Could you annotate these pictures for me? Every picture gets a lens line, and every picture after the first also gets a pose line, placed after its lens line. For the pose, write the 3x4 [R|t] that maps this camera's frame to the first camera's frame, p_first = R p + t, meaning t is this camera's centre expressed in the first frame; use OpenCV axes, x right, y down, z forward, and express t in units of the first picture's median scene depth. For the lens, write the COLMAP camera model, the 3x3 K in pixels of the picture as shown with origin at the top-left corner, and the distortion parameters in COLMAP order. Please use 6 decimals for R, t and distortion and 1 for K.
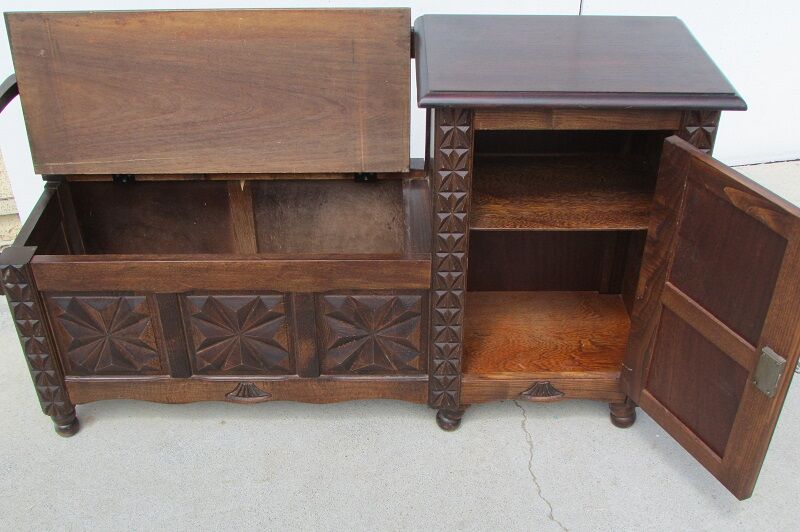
lens RADIAL K [[894.8, 0, 396.4], [0, 894.8, 266.4], [0, 0, 1]] dist [-0.073743, 0.000000]
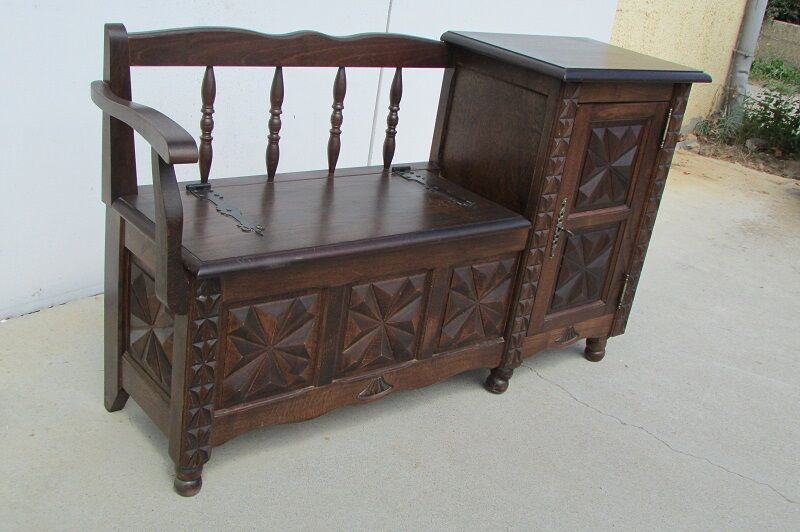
lens RADIAL K [[894.8, 0, 396.8], [0, 894.8, 270.3], [0, 0, 1]] dist [-0.073743, 0.000000]
pose [[0.776694, -0.130086, 0.616299, -0.776067], [0.227106, 0.970465, -0.081370, 0.103230], [-0.587511, 0.203164, 0.783298, 0.176631]]
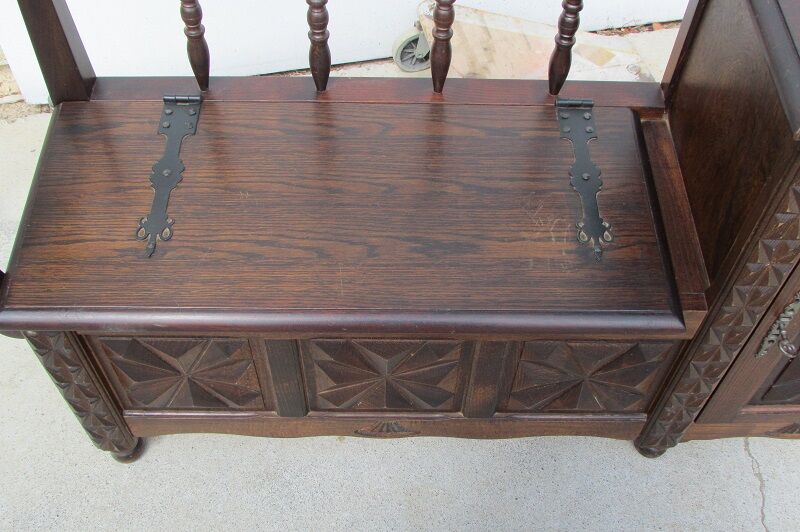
lens RADIAL K [[894.8, 0, 402.9], [0, 894.8, 263.4], [0, 0, 1]] dist [-0.073743, 0.000000]
pose [[0.999768, 0.014998, 0.015449, -0.172669], [-0.019379, 0.939486, 0.342038, -0.230020], [-0.009384, -0.342258, 0.939559, 0.396316]]
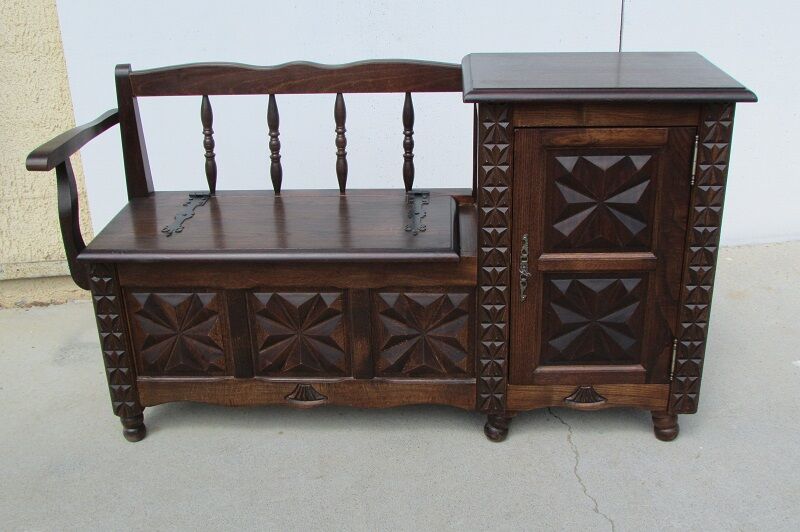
lens RADIAL K [[894.8, 0, 396.9], [0, 894.8, 260.0], [0, 0, 1]] dist [-0.073743, 0.000000]
pose [[0.997838, 0.001381, -0.065706, 0.011964], [-0.014618, 0.979399, -0.201407, 0.203178], [0.064074, 0.201932, 0.977301, -0.065675]]
